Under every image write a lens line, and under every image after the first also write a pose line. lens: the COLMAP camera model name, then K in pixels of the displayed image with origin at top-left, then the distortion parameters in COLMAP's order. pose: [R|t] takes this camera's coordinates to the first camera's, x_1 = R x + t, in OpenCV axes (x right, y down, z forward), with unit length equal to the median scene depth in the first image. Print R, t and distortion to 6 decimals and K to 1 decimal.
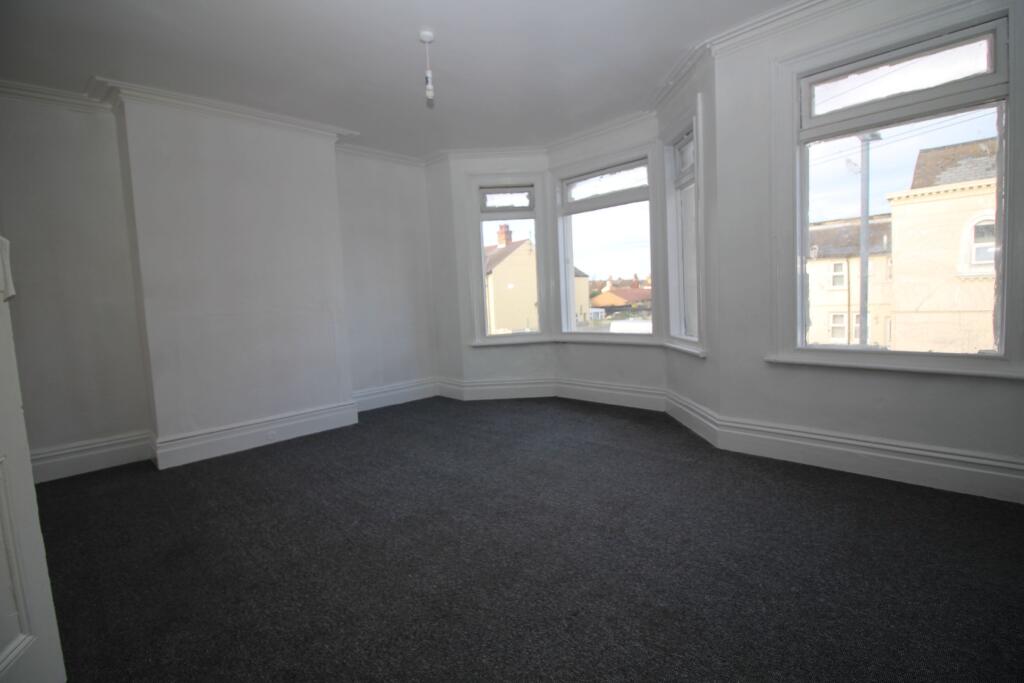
lens RADIAL K [[479.8, 0, 509.6], [0, 479.8, 330.5], [0, 0, 1]] dist [0.000620, -0.014029]
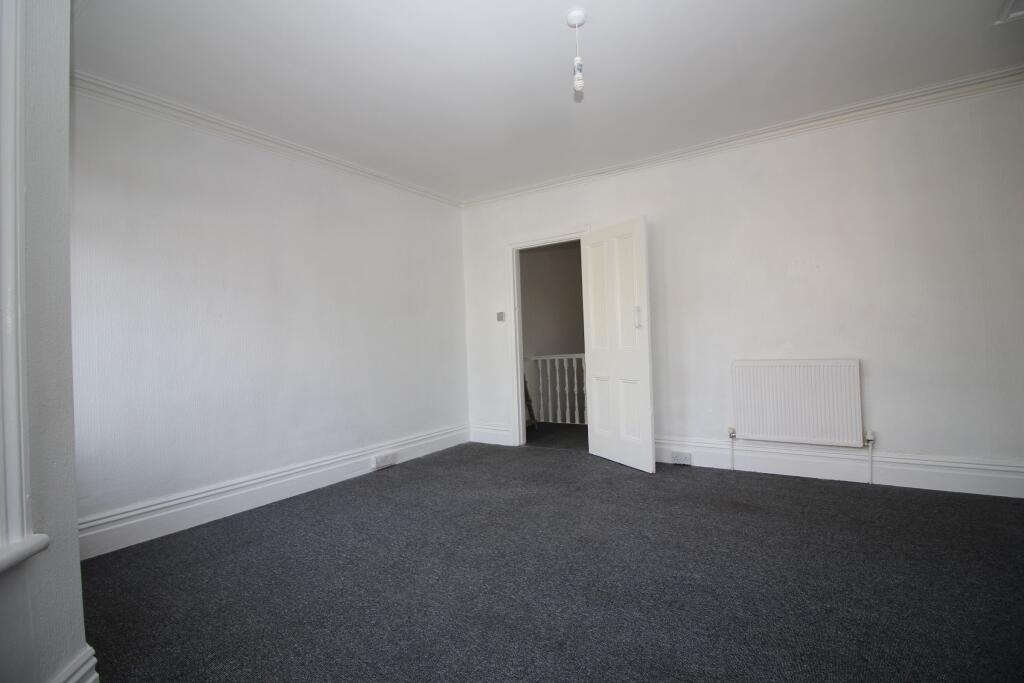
lens RADIAL K [[479.8, 0, 509.6], [0, 479.8, 330.5], [0, 0, 1]] dist [0.000620, -0.014029]
pose [[-0.977016, 0.086713, -0.194733, 0.156203], [0.074175, 0.994729, 0.070793, -0.158913], [0.199846, 0.054722, -0.978298, 1.956204]]
